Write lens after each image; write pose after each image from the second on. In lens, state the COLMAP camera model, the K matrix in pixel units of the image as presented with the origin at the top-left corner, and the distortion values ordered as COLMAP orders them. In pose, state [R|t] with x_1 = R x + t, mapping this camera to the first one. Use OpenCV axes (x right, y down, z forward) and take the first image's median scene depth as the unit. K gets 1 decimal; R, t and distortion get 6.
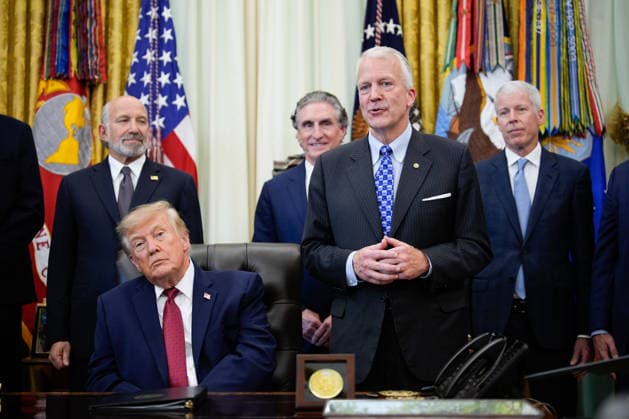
lens RADIAL K [[1338.9, 0, 315.9], [0, 1338.9, 209.0], [0, 0, 1]] dist [0.031752, 0.000000]
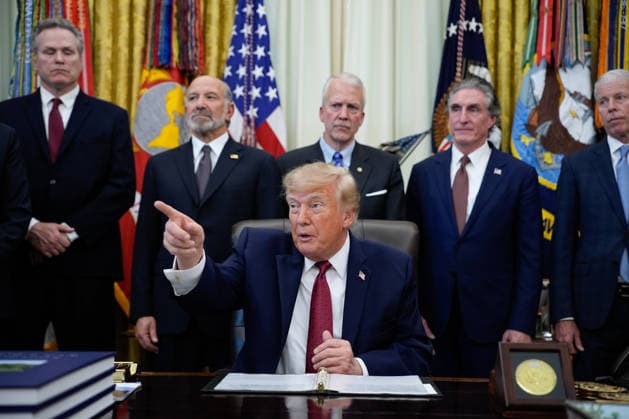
lens RADIAL K [[1022.1, 0, 314.5], [0, 1022.1, 213.9], [0, 0, 1]] dist [0.233546, 0.000000]
pose [[0.999816, 0.019154, -0.000349, -0.066423], [-0.019154, 0.999816, 0.001106, 0.015459], [0.000370, -0.001099, 0.999999, 0.176628]]
